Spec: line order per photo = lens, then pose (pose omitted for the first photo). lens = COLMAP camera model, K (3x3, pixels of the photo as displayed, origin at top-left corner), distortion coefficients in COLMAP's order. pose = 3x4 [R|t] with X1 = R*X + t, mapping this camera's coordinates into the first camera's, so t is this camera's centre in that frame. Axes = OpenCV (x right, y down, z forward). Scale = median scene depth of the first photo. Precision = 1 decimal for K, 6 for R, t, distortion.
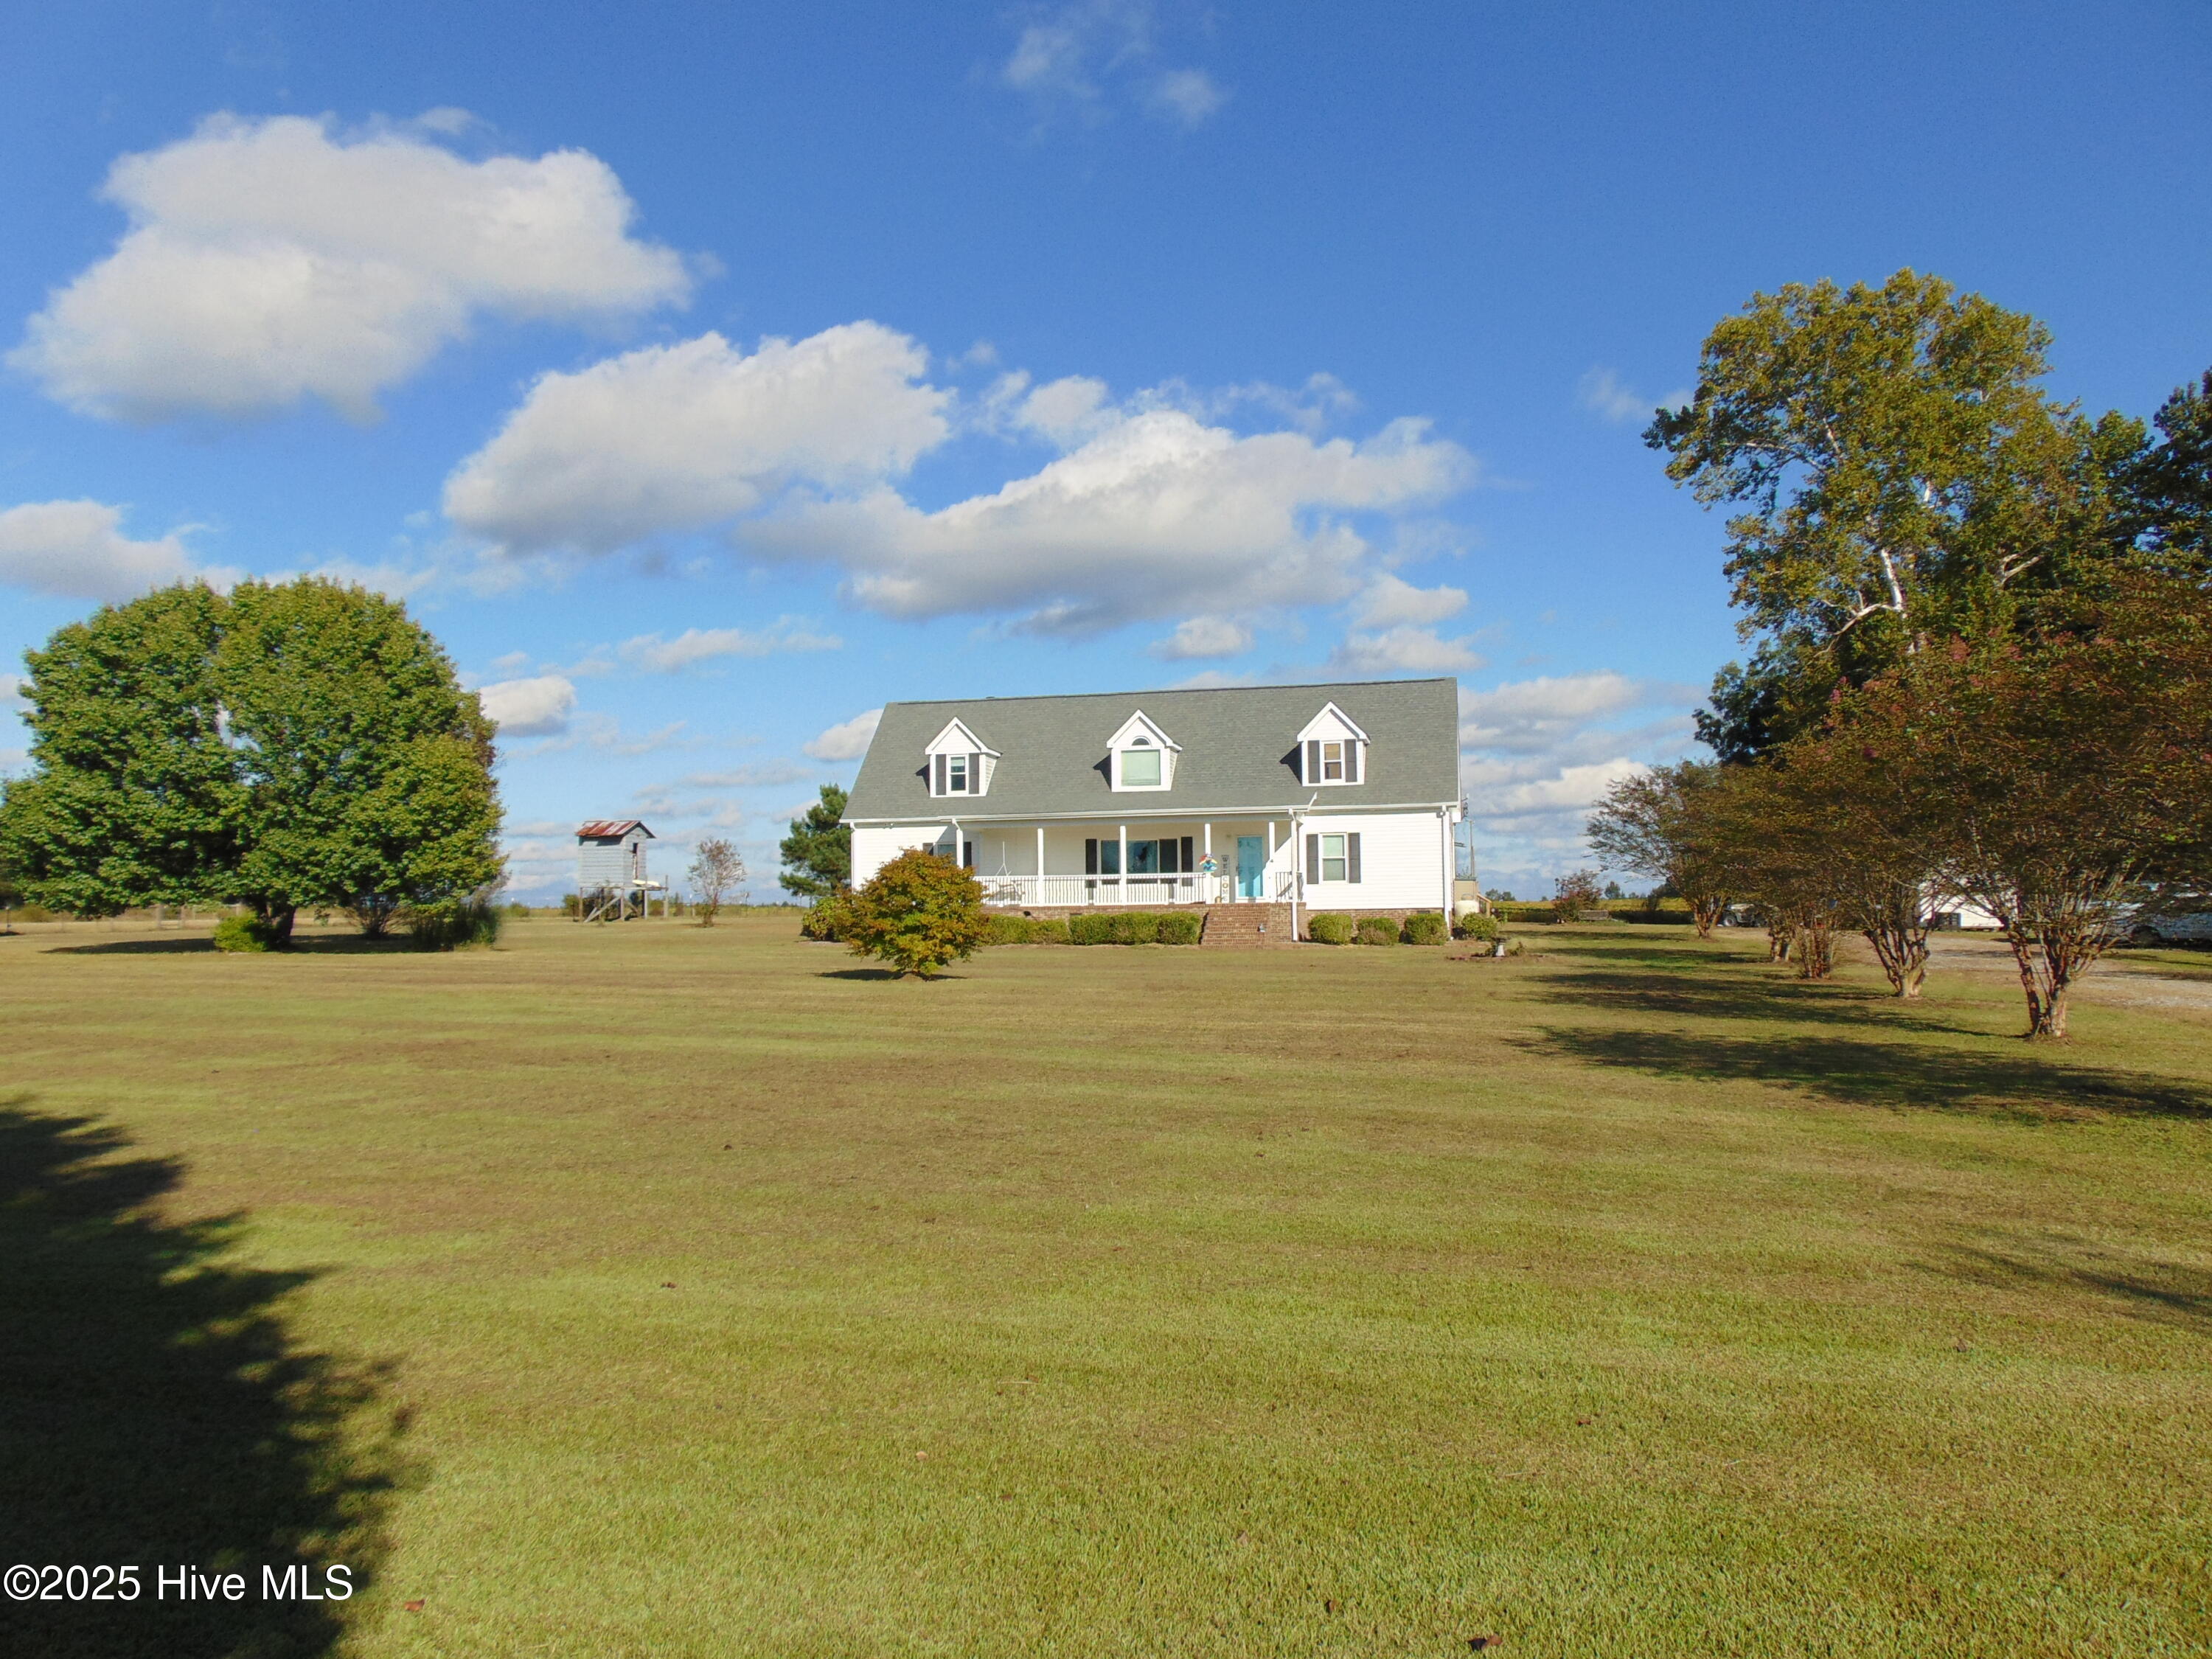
lens RADIAL K [[1666.5, 0, 1118.9], [0, 1666.5, 831.0], [0, 0, 1]] dist [-0.034039, 0.073561]
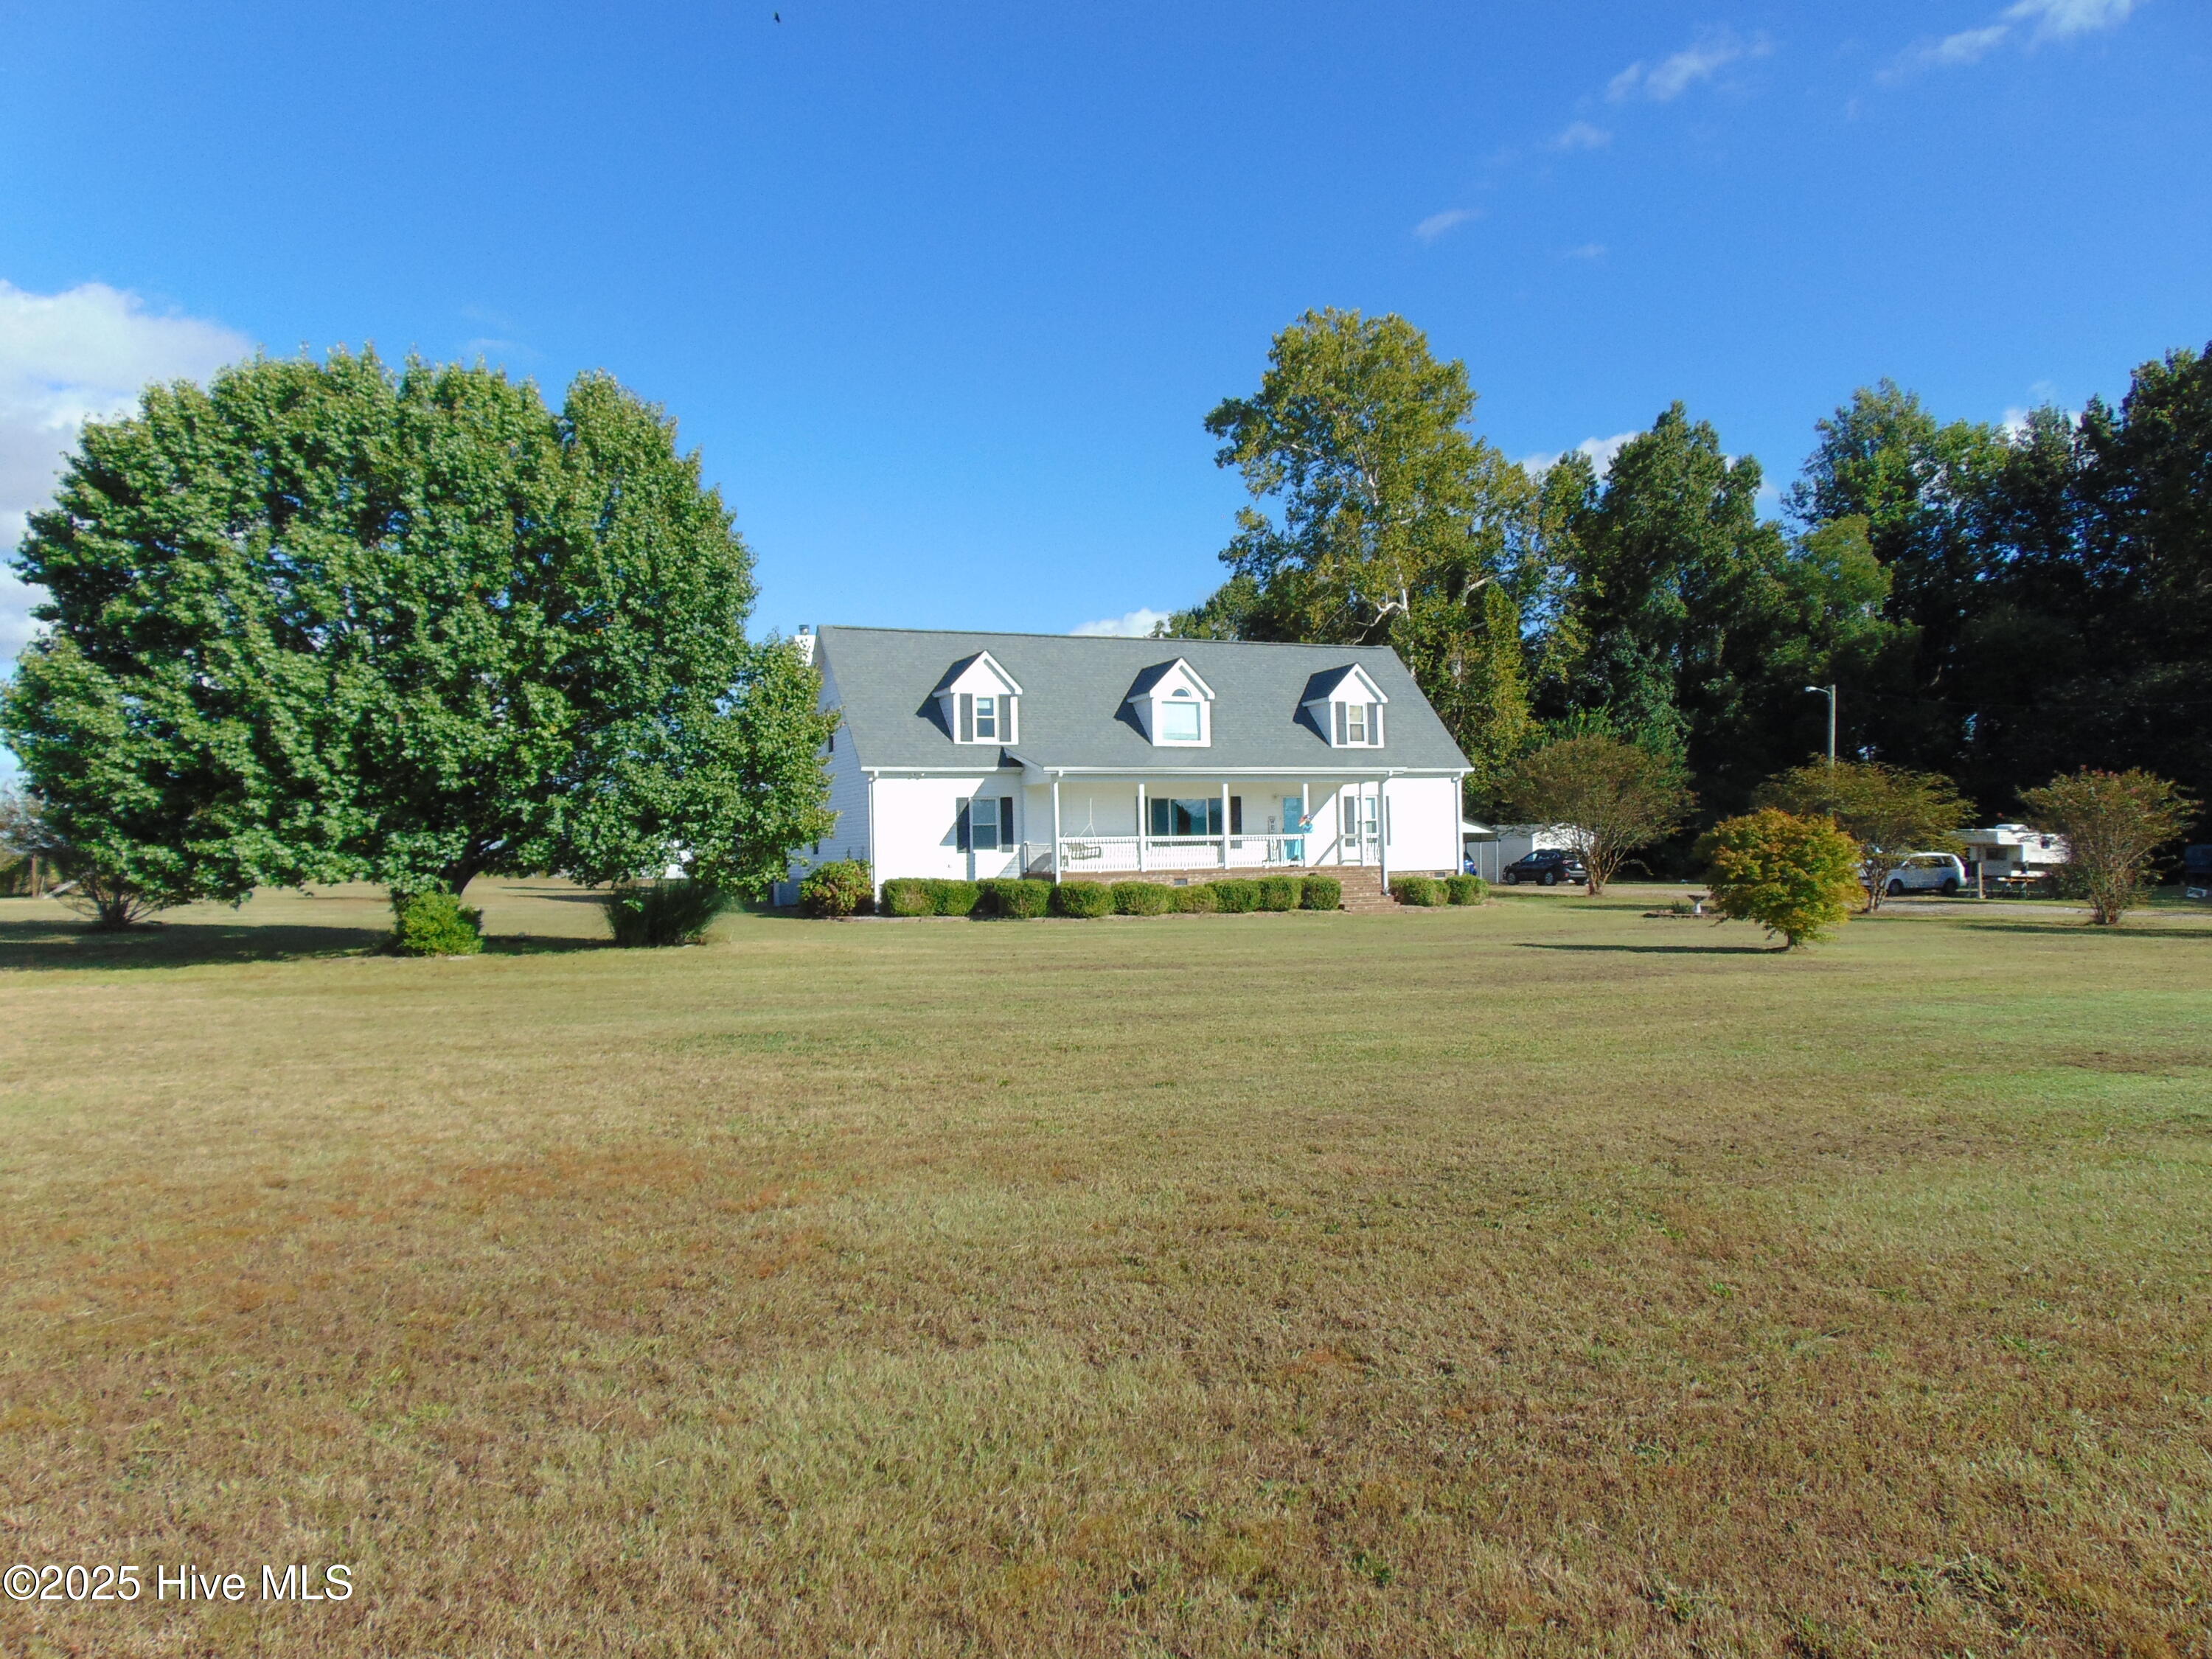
lens RADIAL K [[1666.5, 0, 1102.7], [0, 1666.5, 820.8], [0, 0, 1]] dist [-0.034039, 0.073561]
pose [[0.808063, 0.009560, 0.589019, -0.584702], [-0.021177, 0.999693, 0.012827, 0.006980], [-0.588715, -0.022838, 0.808018, 0.283691]]
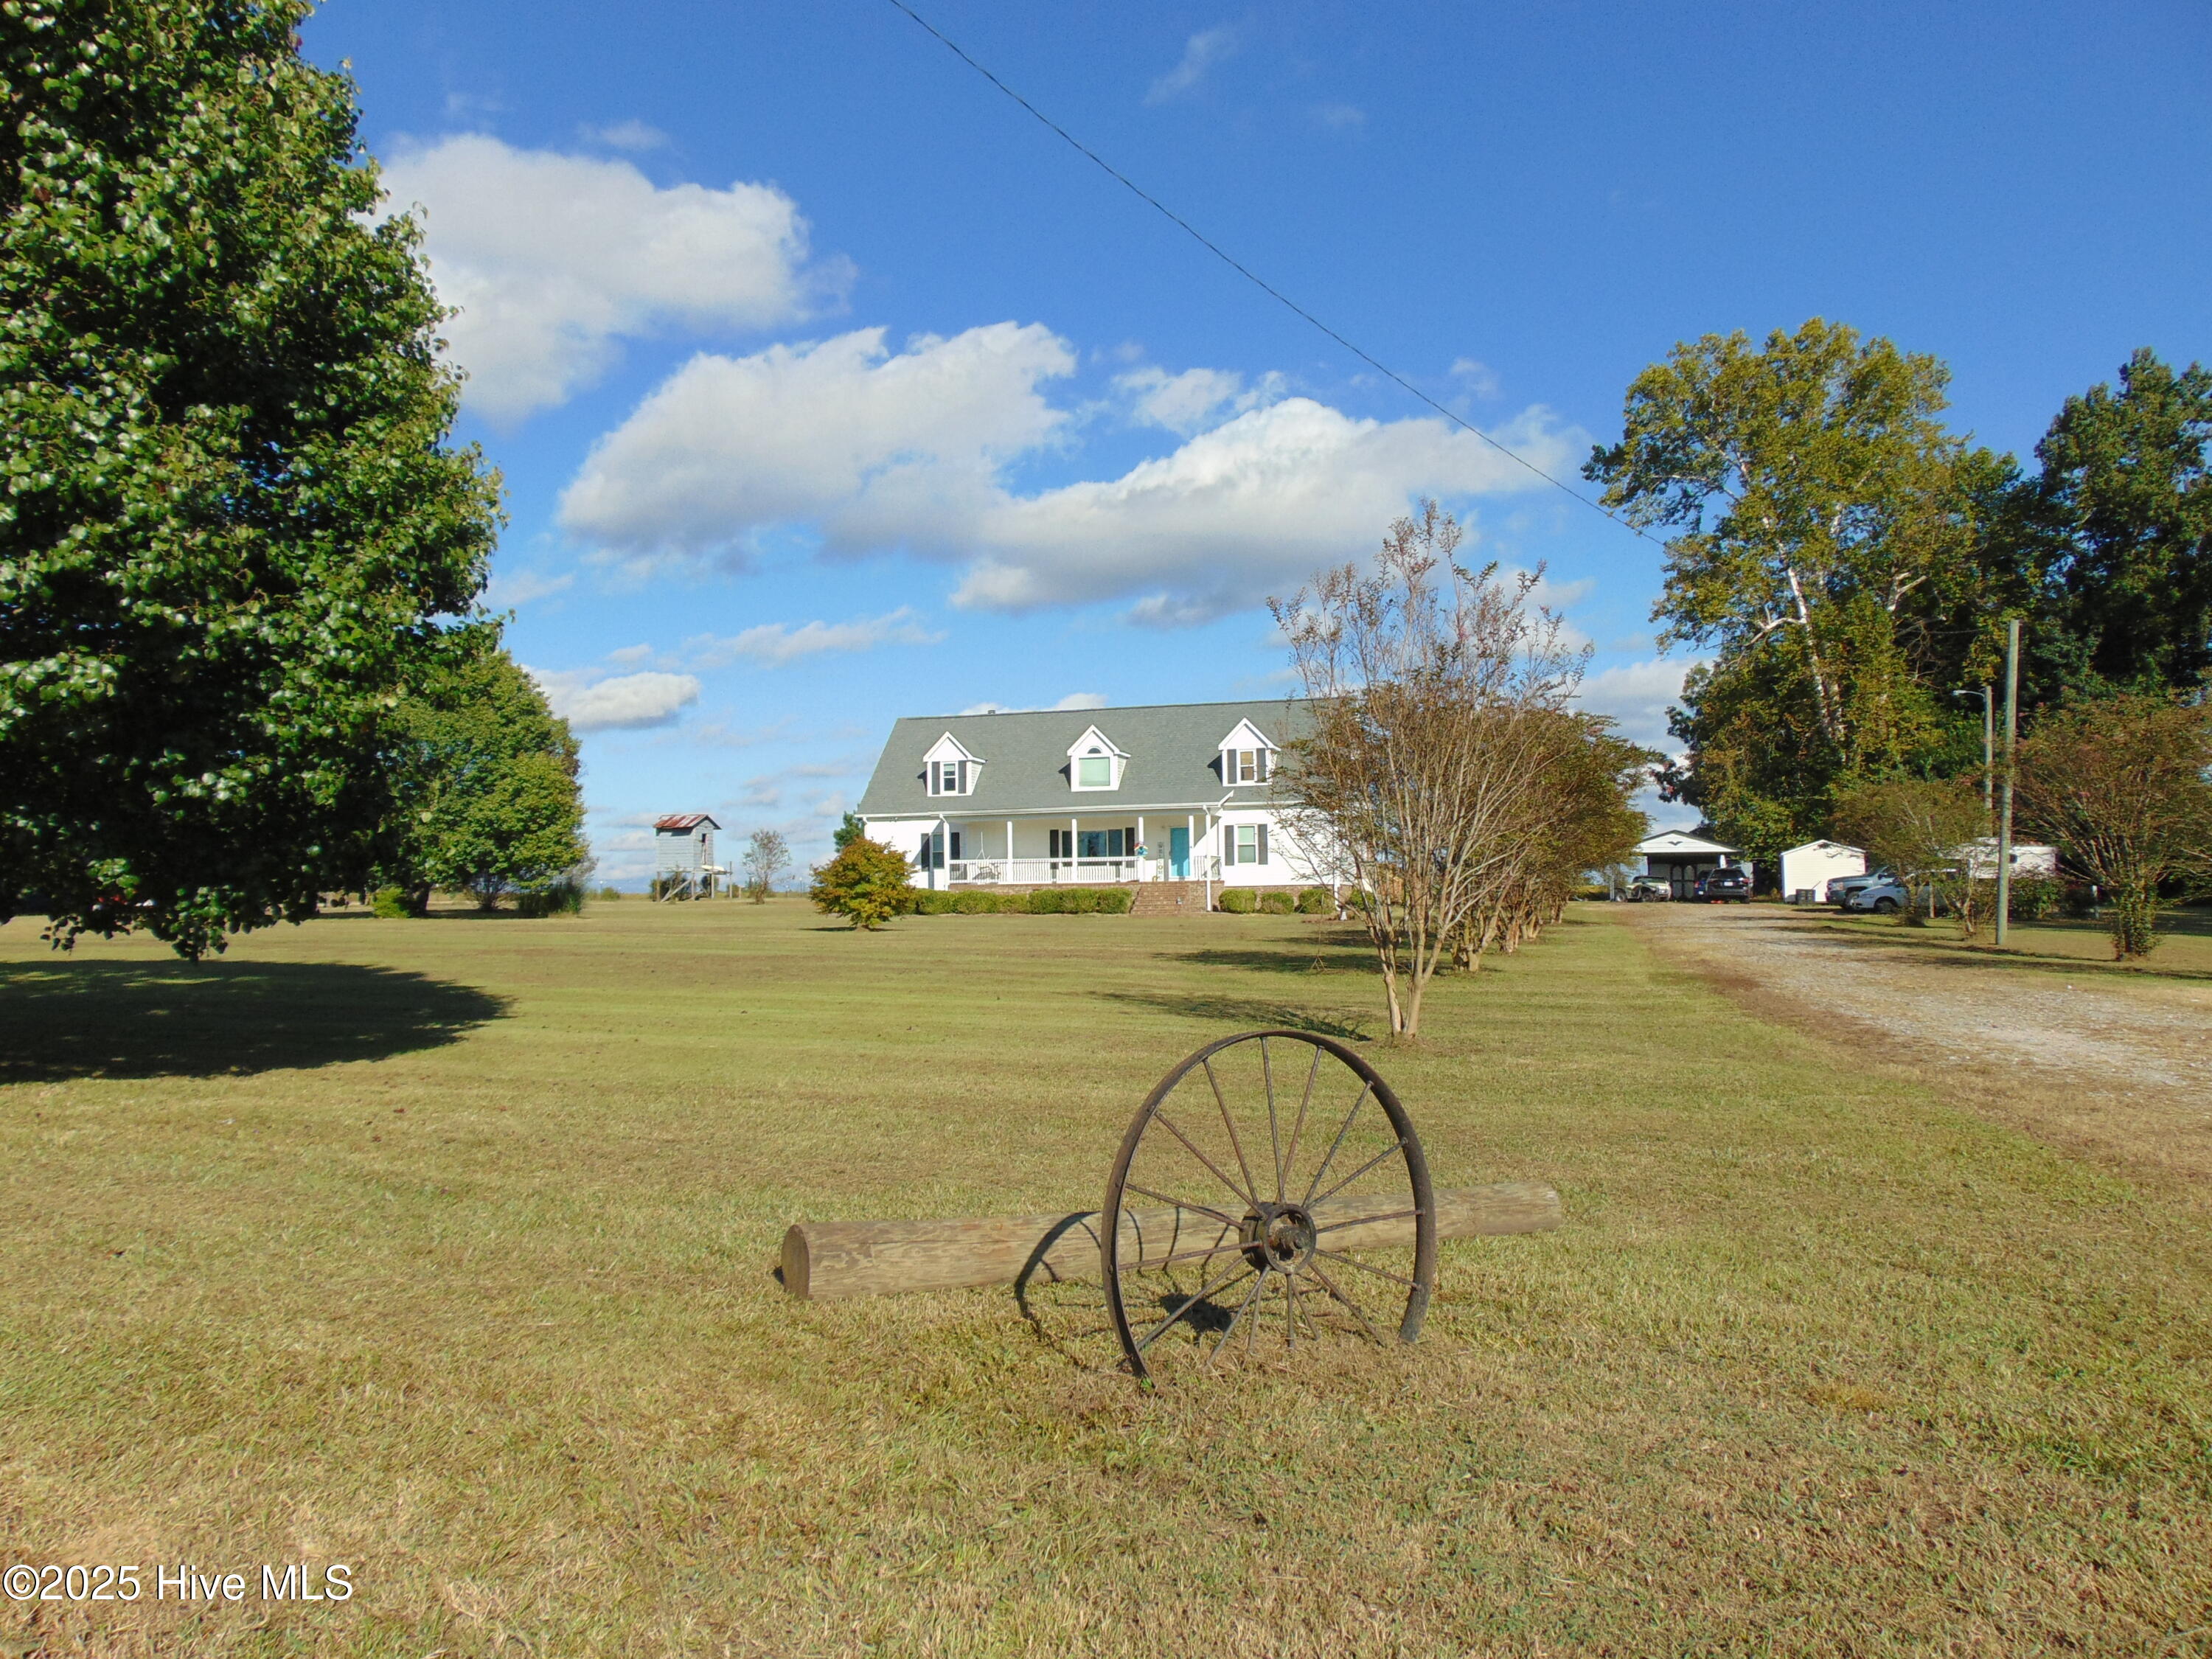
lens RADIAL K [[1666.5, 0, 1103.8], [0, 1666.5, 824.2], [0, 0, 1]] dist [-0.034039, 0.073561]
pose [[0.997444, -0.004111, -0.071332, 0.110932], [0.004322, 0.999987, 0.002816, -0.002638], [0.071319, -0.003117, 0.997449, -0.235001]]
